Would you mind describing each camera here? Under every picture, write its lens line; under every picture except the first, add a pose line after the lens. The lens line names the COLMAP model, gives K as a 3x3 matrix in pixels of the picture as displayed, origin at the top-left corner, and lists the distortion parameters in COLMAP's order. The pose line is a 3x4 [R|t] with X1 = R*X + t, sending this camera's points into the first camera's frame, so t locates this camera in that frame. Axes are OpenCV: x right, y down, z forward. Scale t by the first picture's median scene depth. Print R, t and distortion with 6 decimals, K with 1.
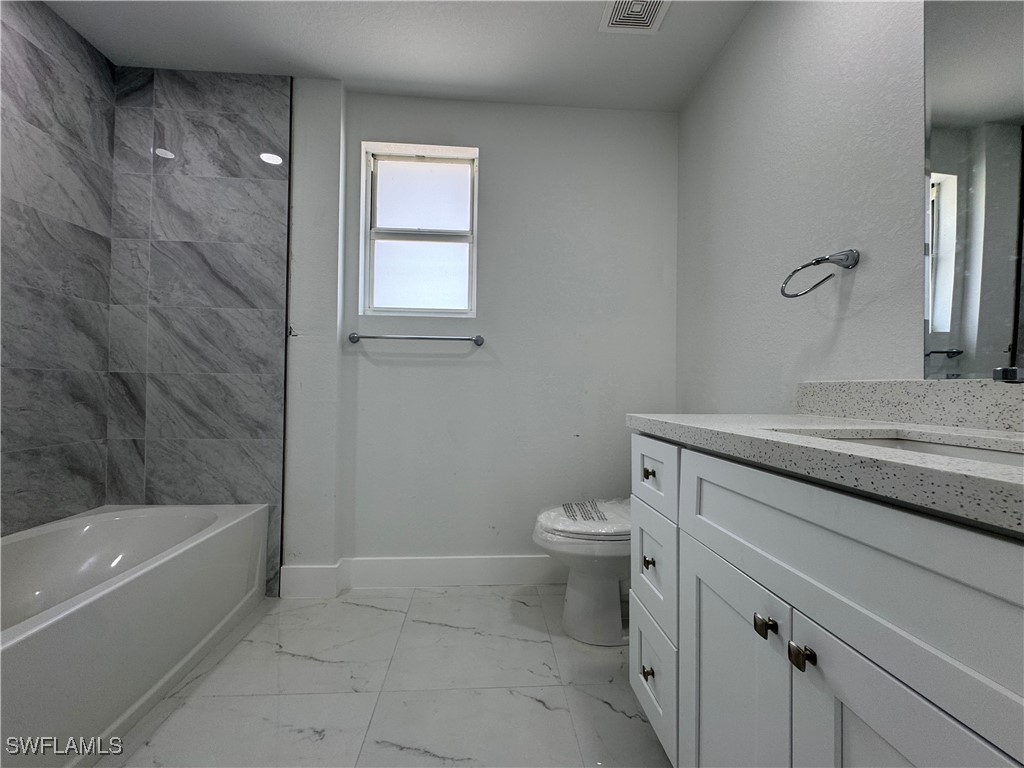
lens RADIAL K [[410.9, 0, 512.0], [0, 410.9, 384.0], [0, 0, 1]] dist [-0.003557, -0.000189]
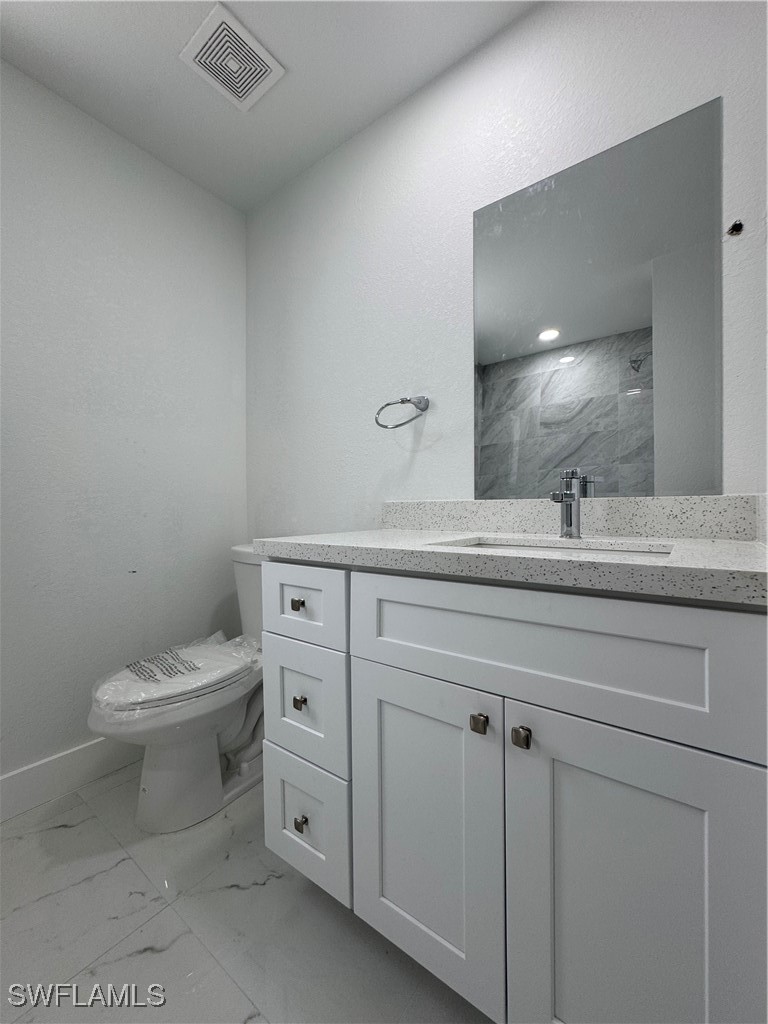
lens RADIAL K [[410.9, 0, 384.0], [0, 410.9, 512.0], [0, 0, 1]] dist [-0.003557, -0.000189]
pose [[0.656371, -0.020503, 0.754160, -0.215168], [0.005293, 0.999731, 0.022572, -0.002440], [-0.754420, -0.010824, 0.656303, 0.272198]]
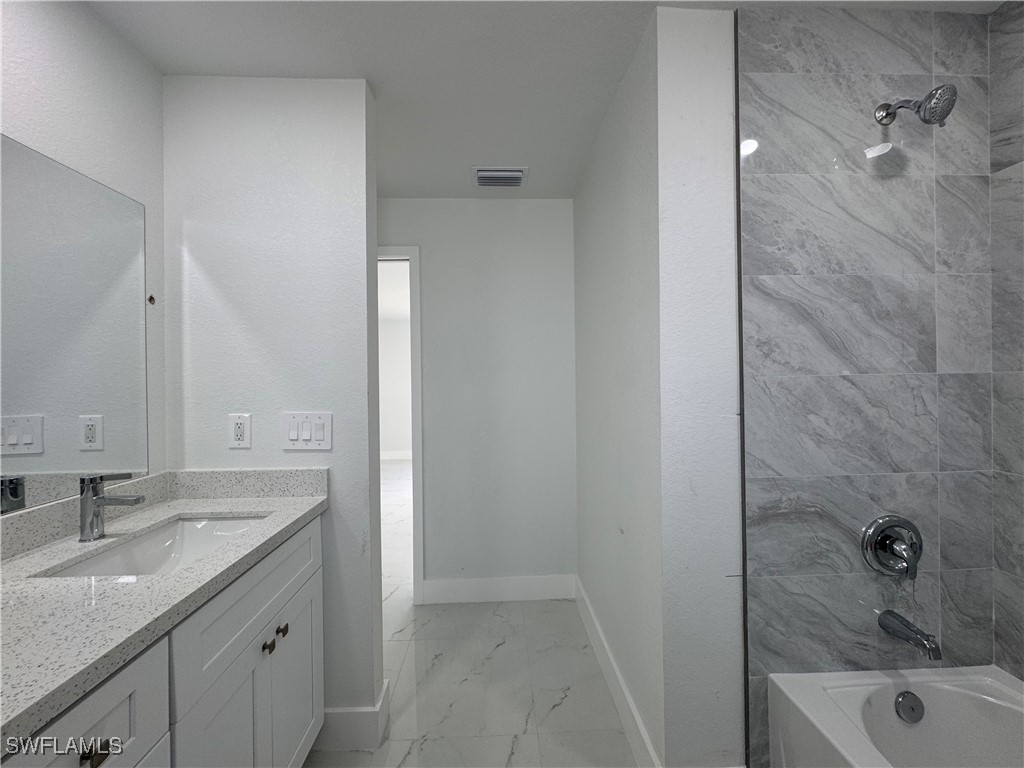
lens RADIAL K [[408.7, 0, 512.0], [0, 408.7, 384.0], [0, 0, 1]] dist [-0.000251, 0.000044]
pose [[-0.999593, -0.005638, 0.027971, -0.265583], [-0.005707, 0.999981, -0.002416, -0.304792], [-0.027957, -0.002575, -0.999606, 1.559084]]
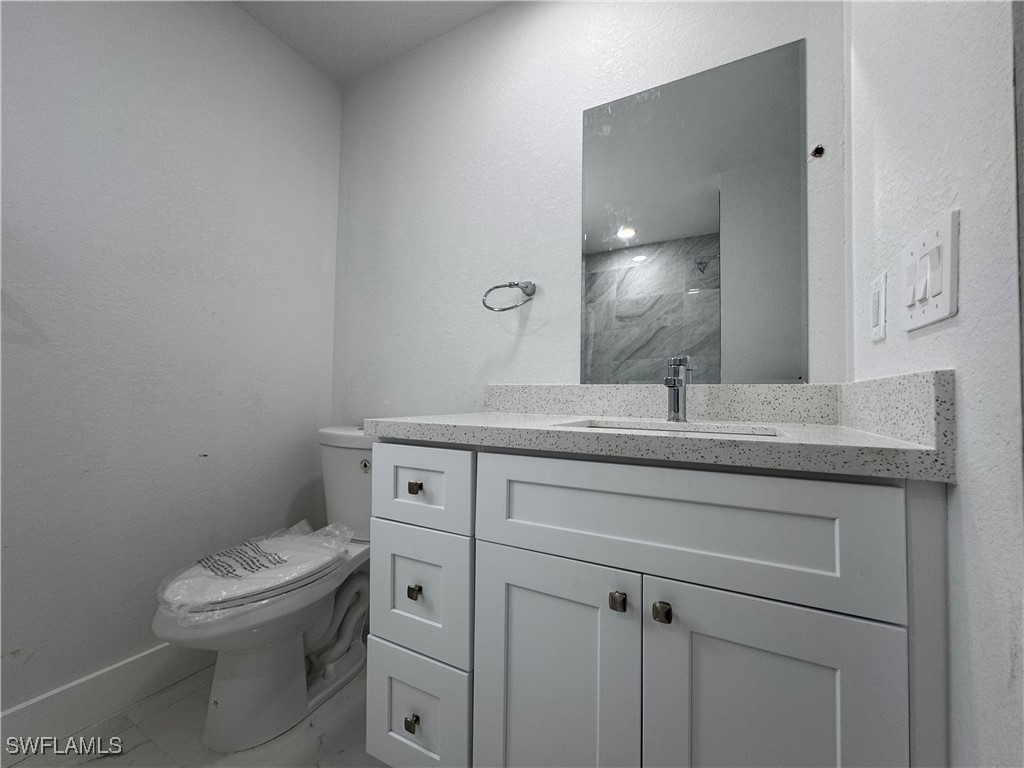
lens RADIAL K [[410.9, 0, 512.0], [0, 410.9, 384.0], [0, 0, 1]] dist [-0.003557, -0.000189]
pose [[0.538879, 0.022236, 0.842089, -0.284379], [-0.017781, 0.999729, -0.015020, 0.012073], [-0.842195, -0.006879, 0.539129, 0.370133]]
